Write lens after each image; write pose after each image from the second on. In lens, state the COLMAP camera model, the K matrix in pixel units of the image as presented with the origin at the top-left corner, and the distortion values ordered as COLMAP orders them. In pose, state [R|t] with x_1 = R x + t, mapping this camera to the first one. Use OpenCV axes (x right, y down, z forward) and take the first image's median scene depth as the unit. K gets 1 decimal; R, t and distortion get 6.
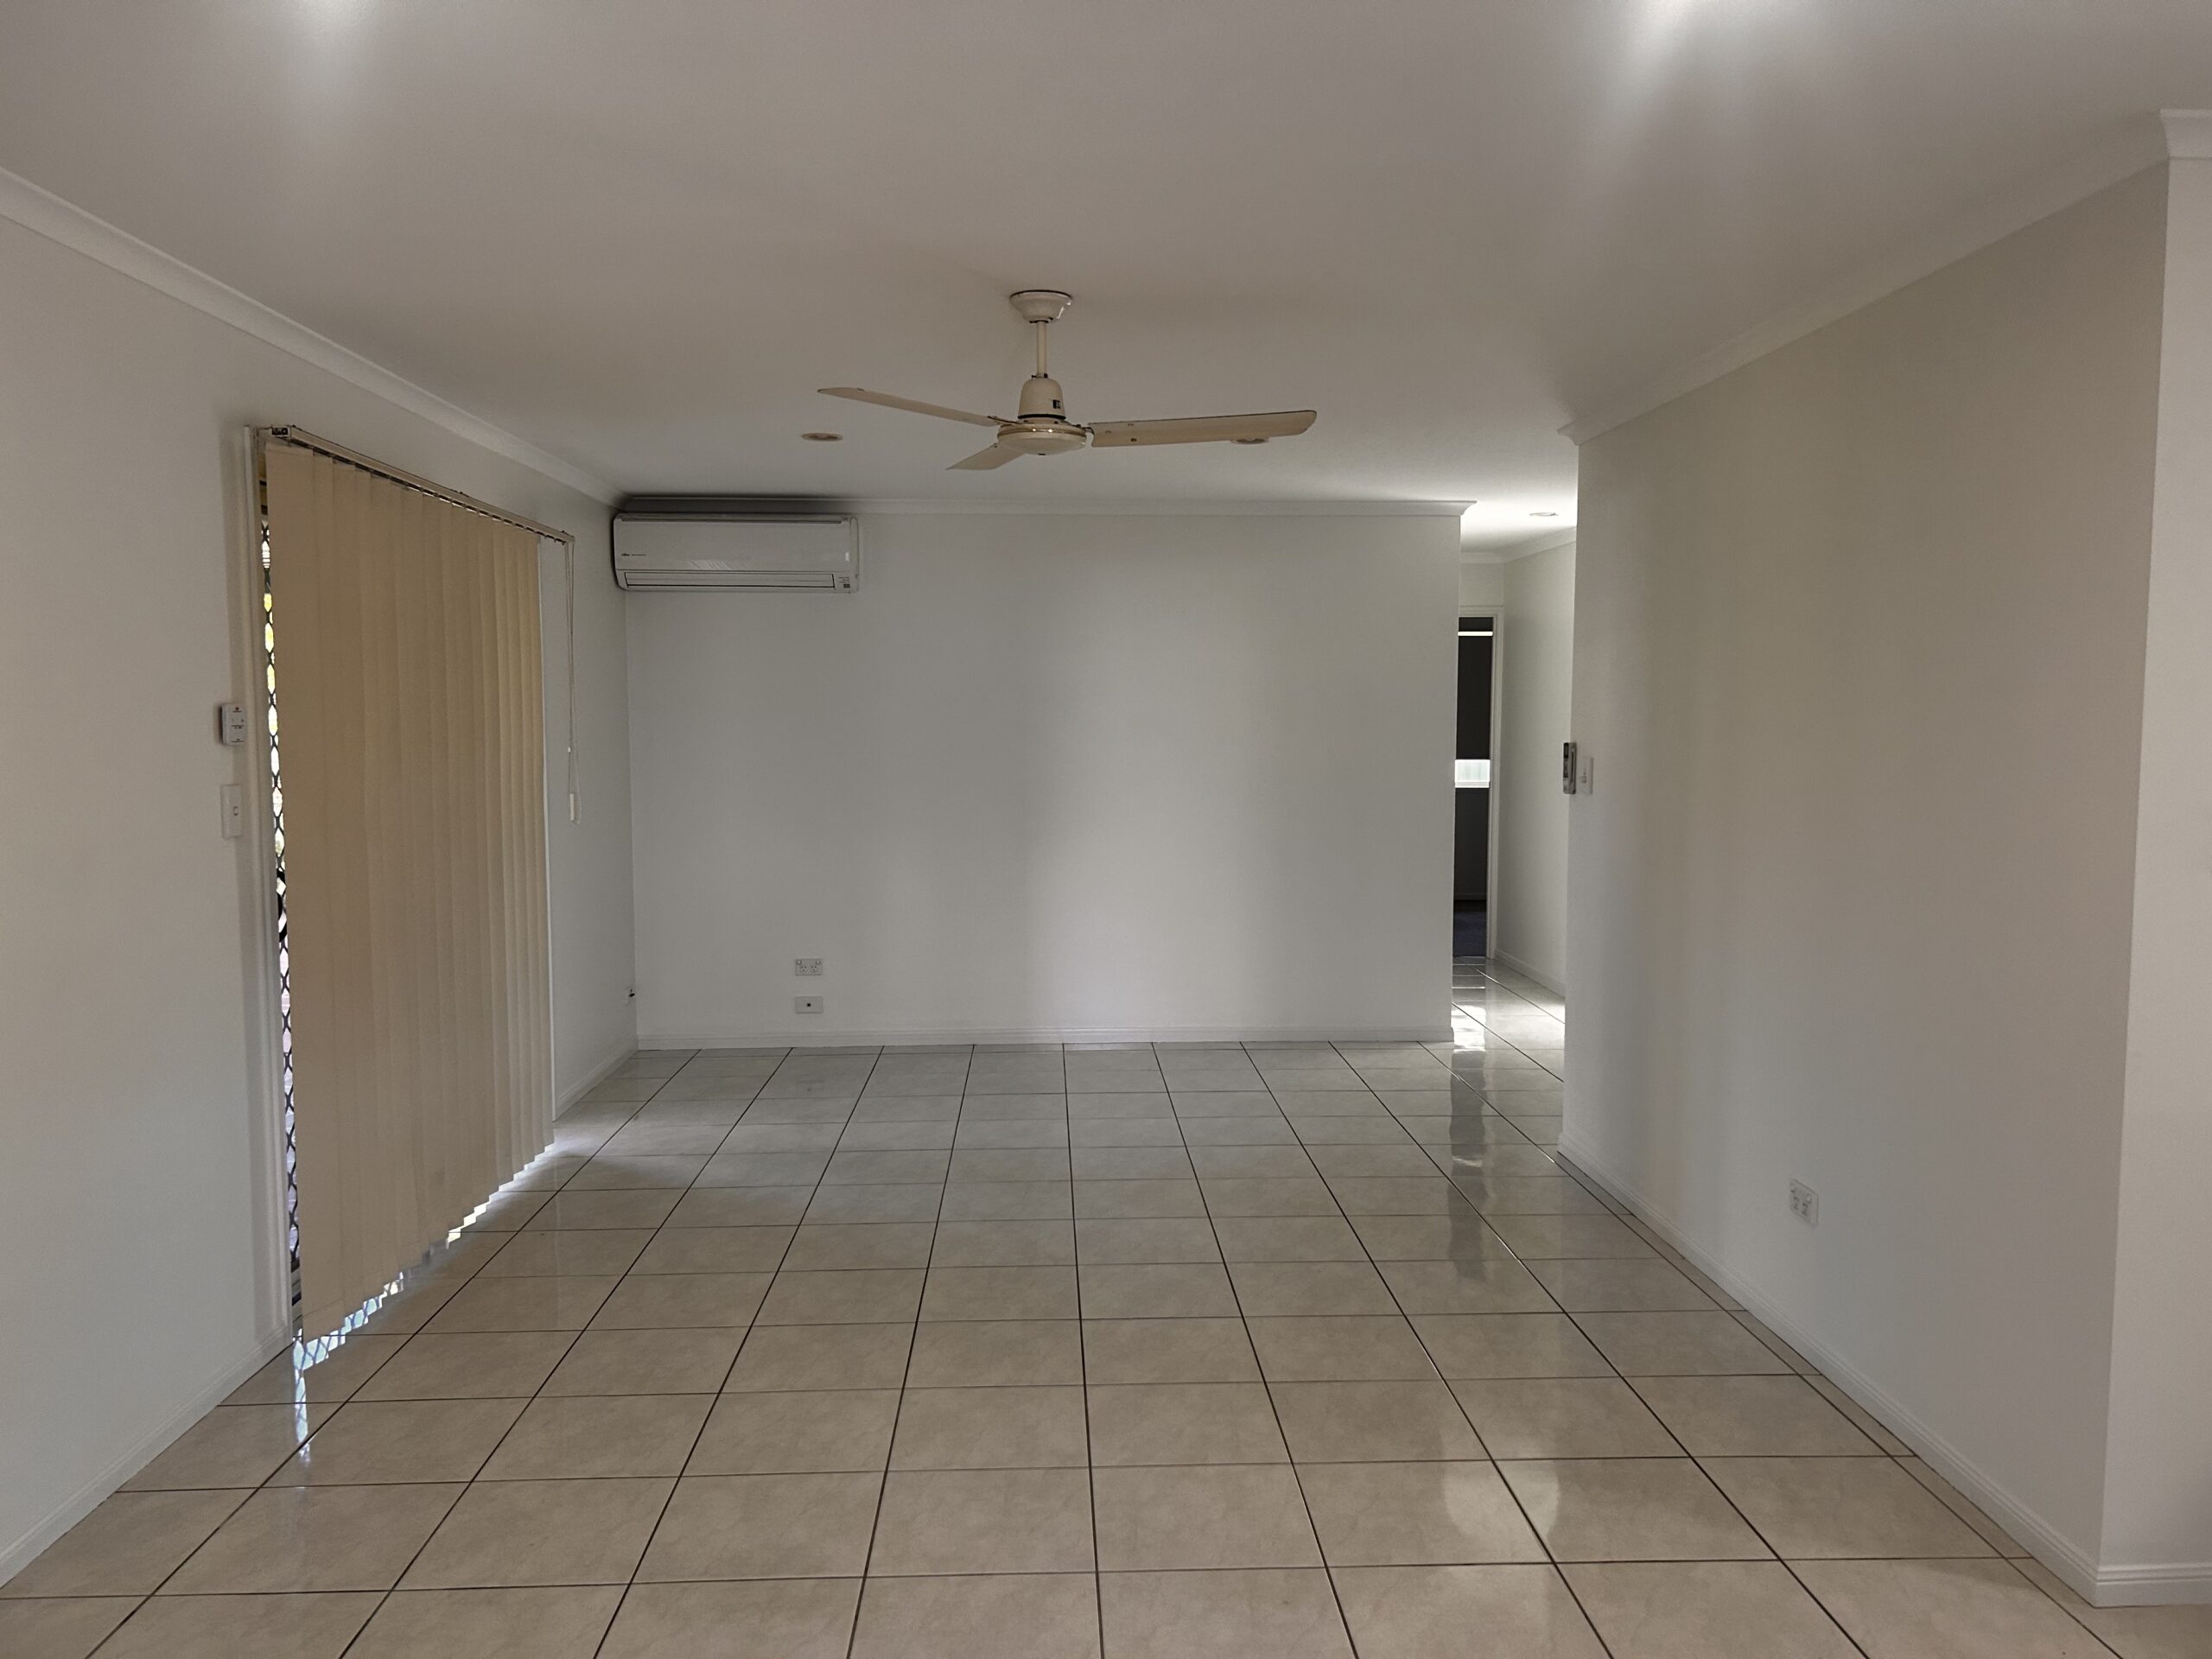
lens RADIAL K [[1663.8, 0, 1108.0], [0, 1663.8, 832.9], [0, 0, 1]] dist [0.038901, 0.001910]
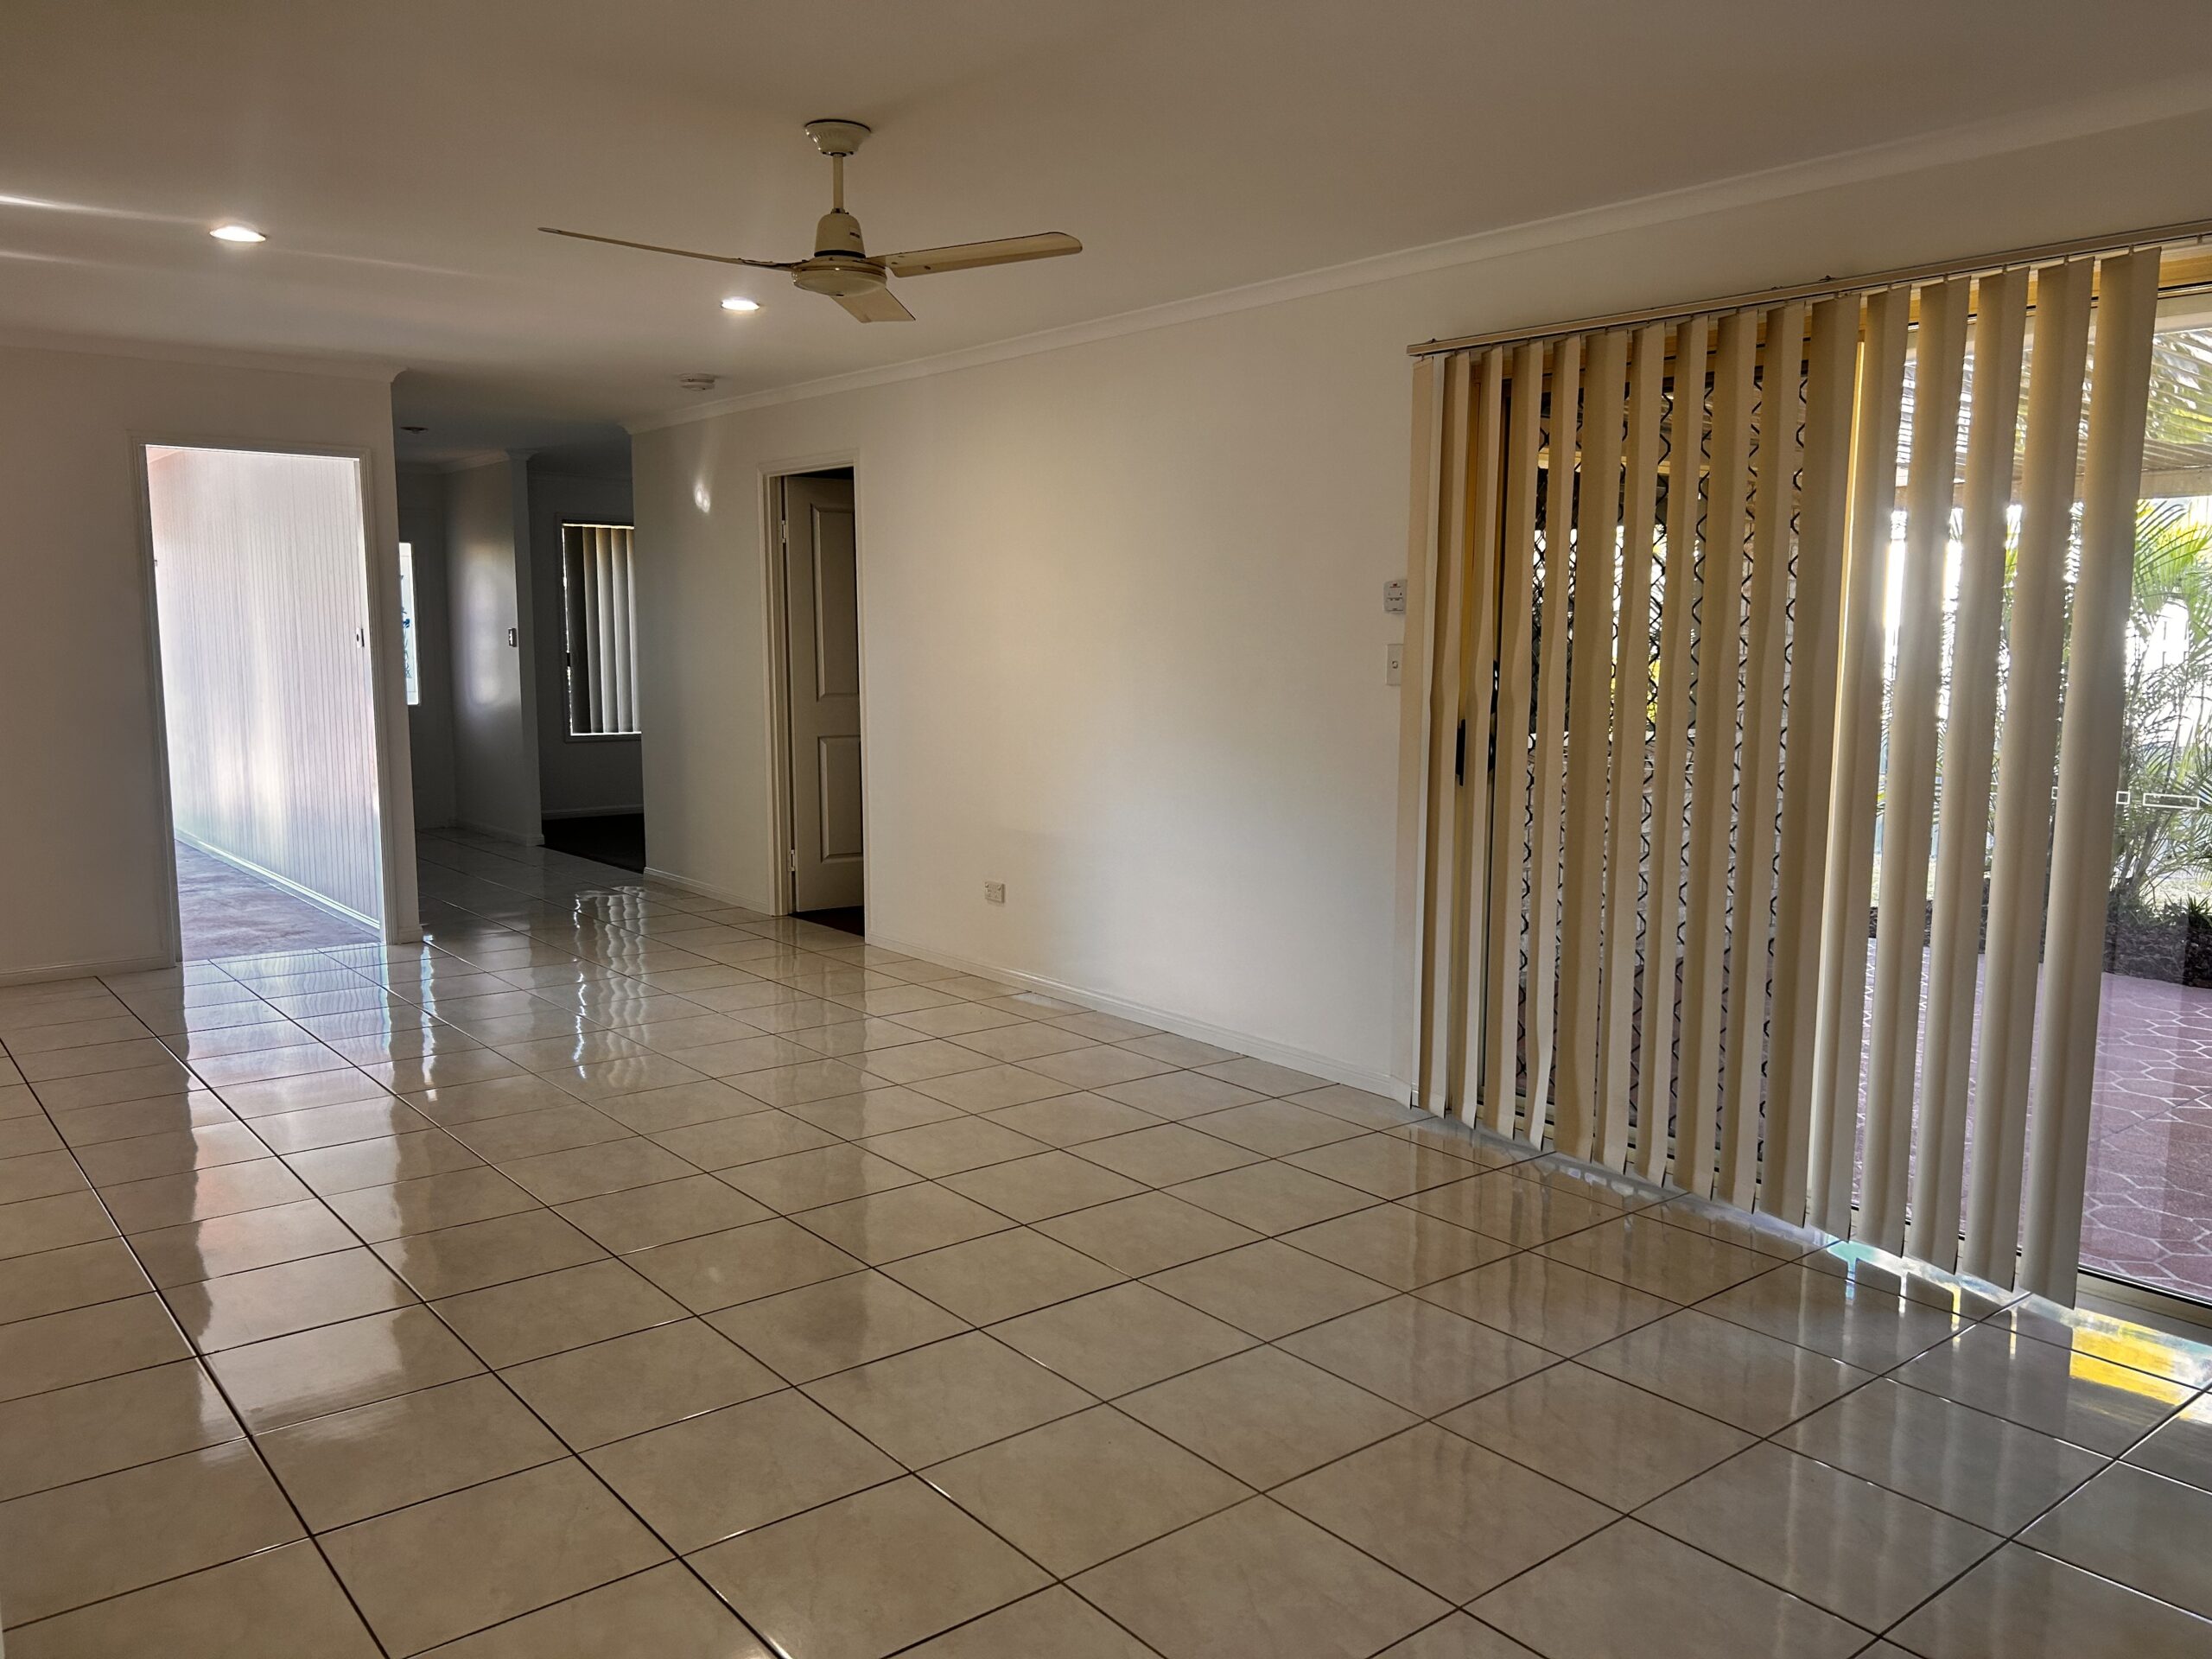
lens RADIAL K [[1663.8, 0, 1108.5], [0, 1663.8, 834.8], [0, 0, 1]] dist [0.038901, 0.001910]
pose [[-0.806784, 0.066296, -0.587115, 0.414369], [-0.047601, 0.983162, 0.176429, -0.096604], [0.588926, 0.170288, -0.790044, 1.875836]]
